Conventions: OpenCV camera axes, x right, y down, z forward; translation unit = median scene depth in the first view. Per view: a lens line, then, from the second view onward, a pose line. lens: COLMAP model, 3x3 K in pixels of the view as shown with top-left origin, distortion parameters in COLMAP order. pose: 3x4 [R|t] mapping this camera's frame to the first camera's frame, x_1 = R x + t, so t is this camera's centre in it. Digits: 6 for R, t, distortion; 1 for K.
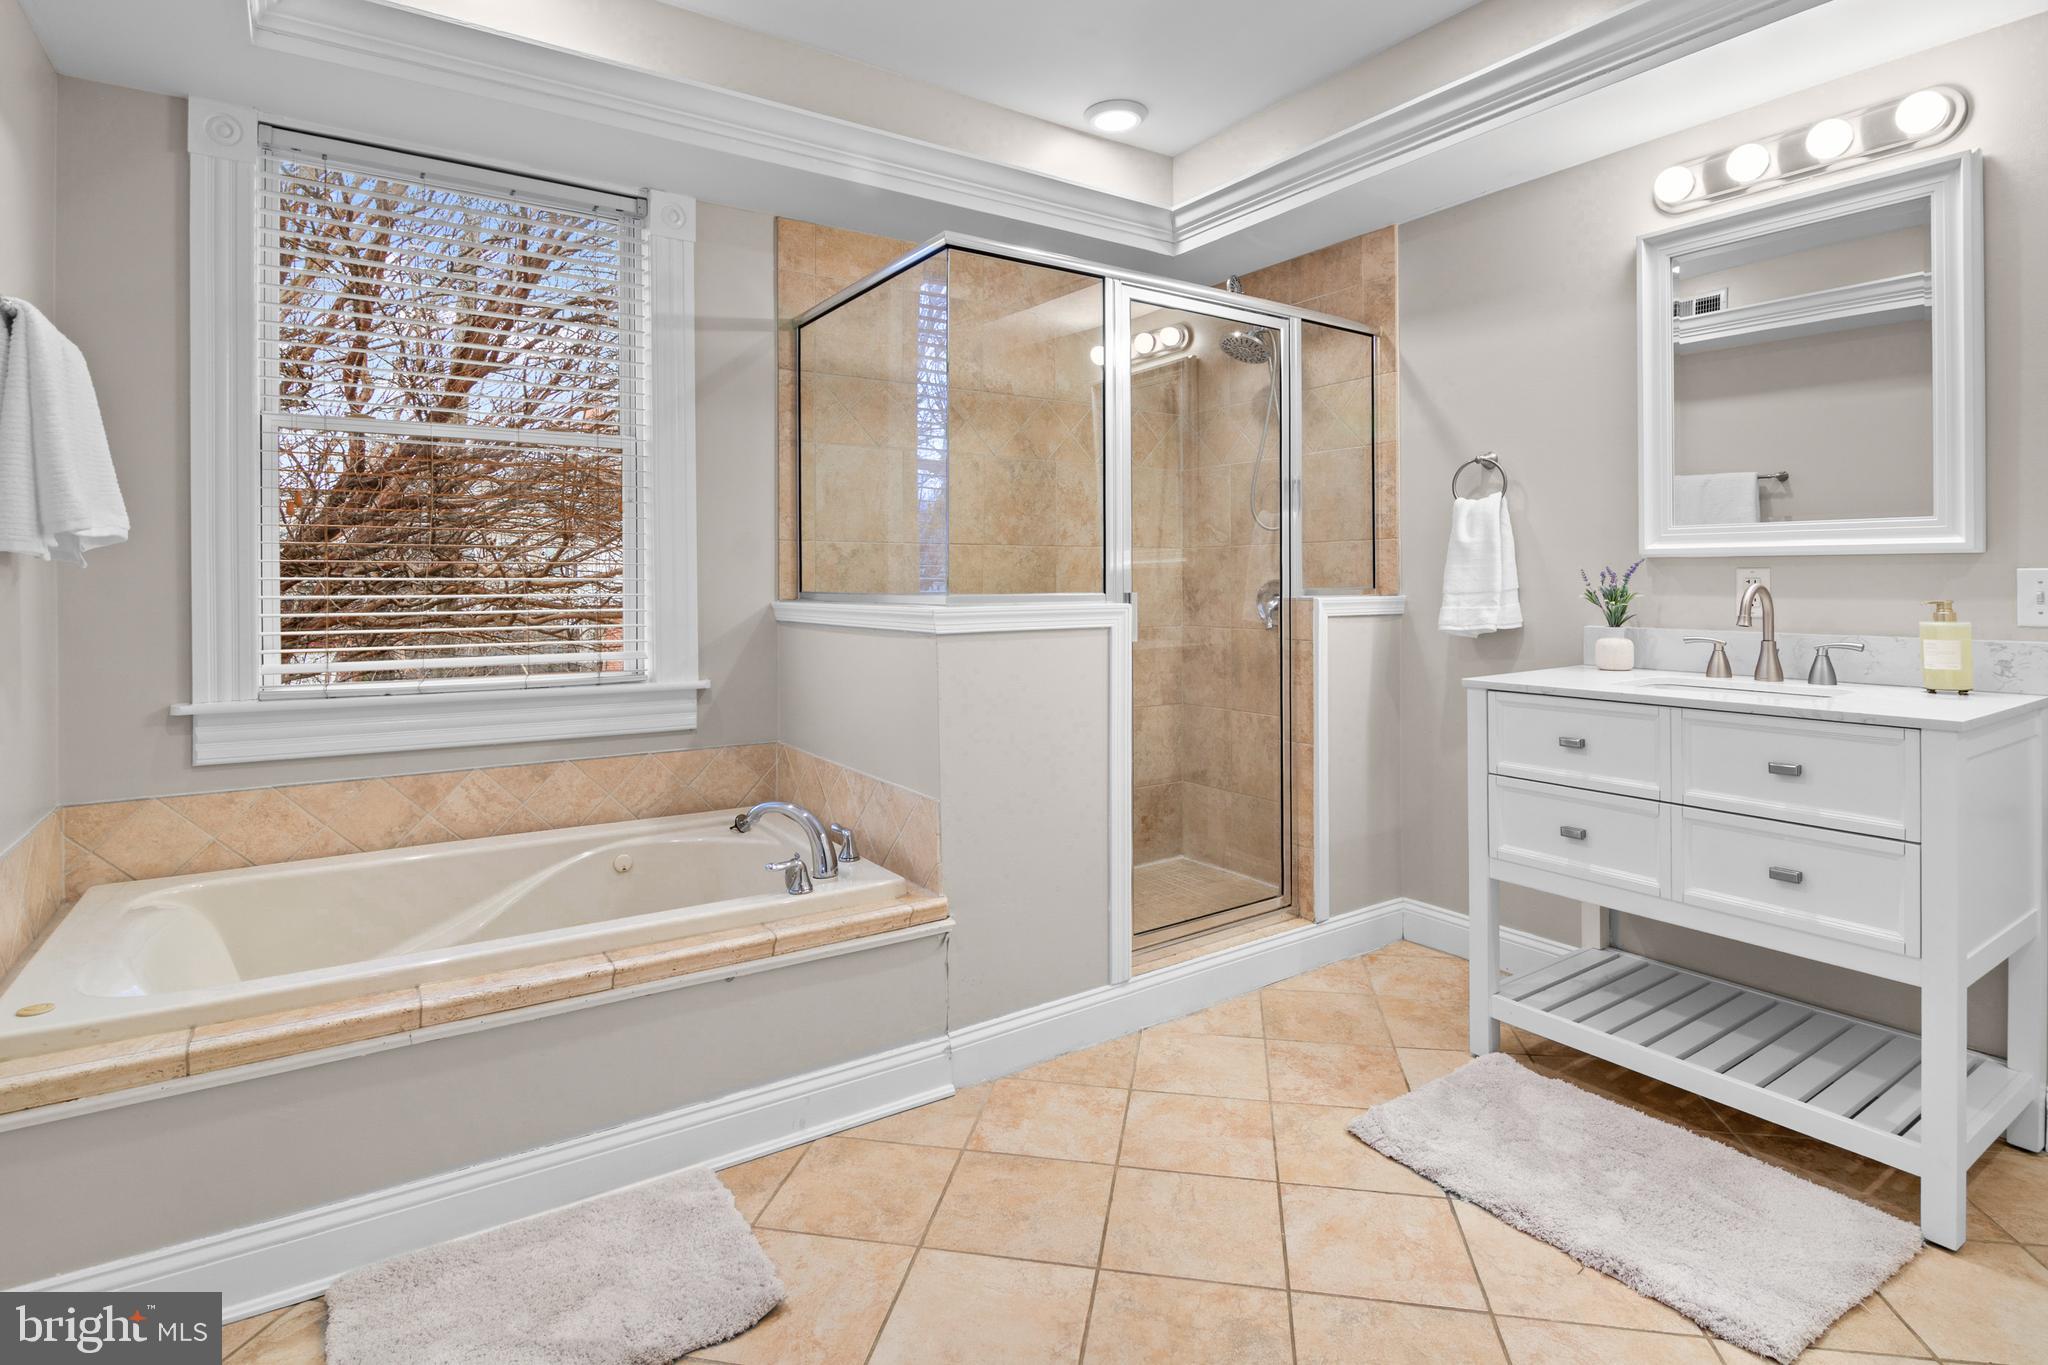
lens RADIAL K [[1020.5, 0, 1035.1], [0, 1020.5, 577.4], [0, 0, 1]] dist [-0.003533, -0.006263]
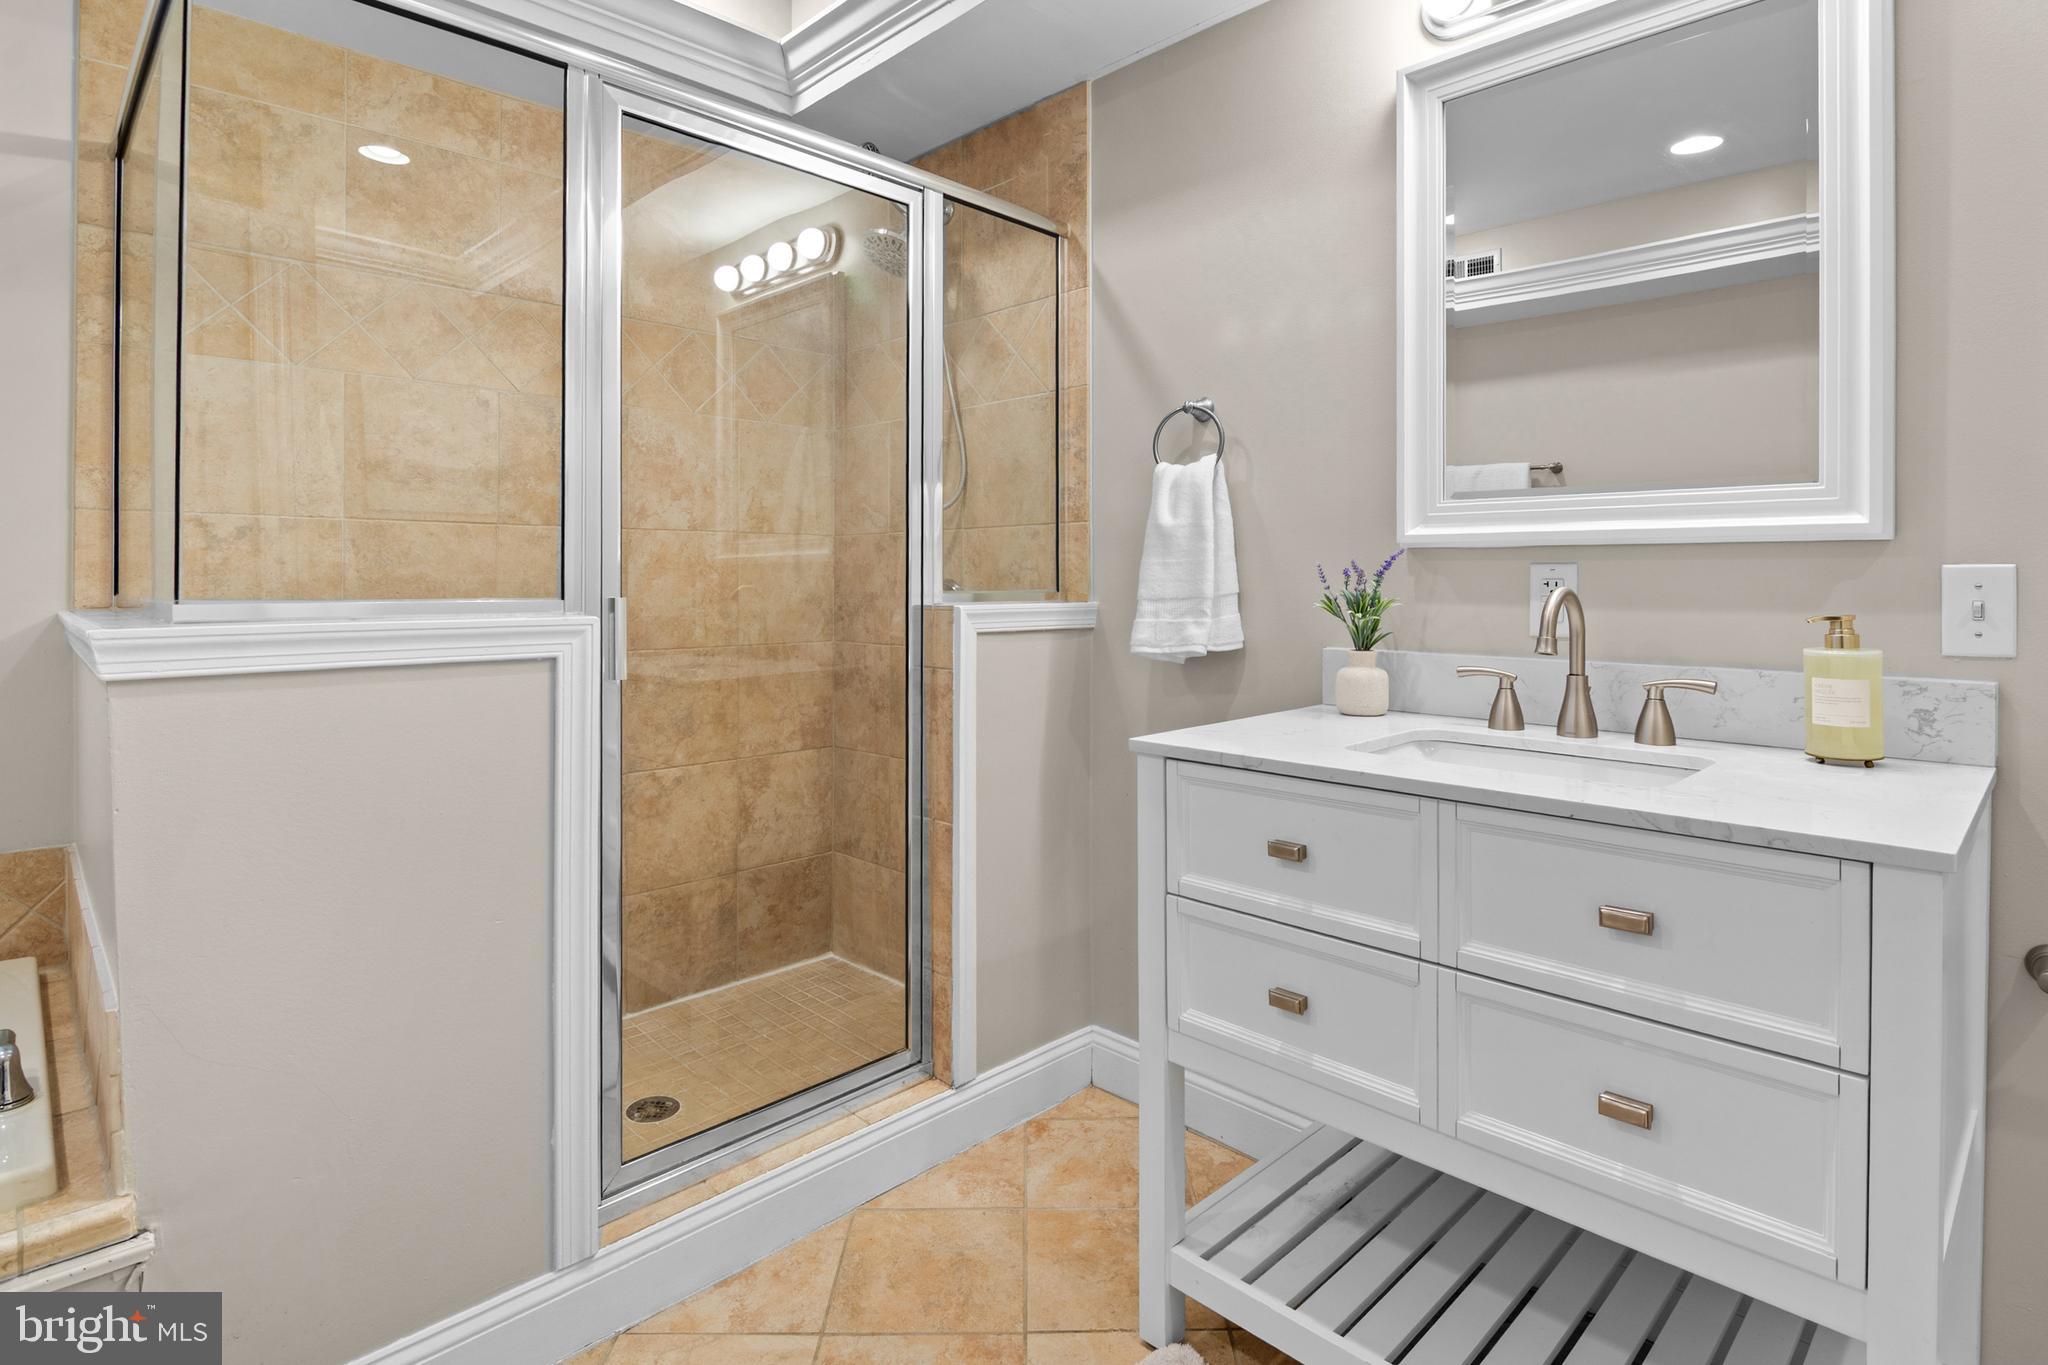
lens RADIAL K [[1054.9, 0, 1019.1], [0, 1054.9, 580.7], [0, 0, 1]] dist [-0.005340, -0.002674]
pose [[0.984144, 0.005033, 0.177301, 0.222547], [-0.005369, 0.999985, 0.001414, 0.002674], [-0.177291, -0.002344, 0.984156, 0.356196]]
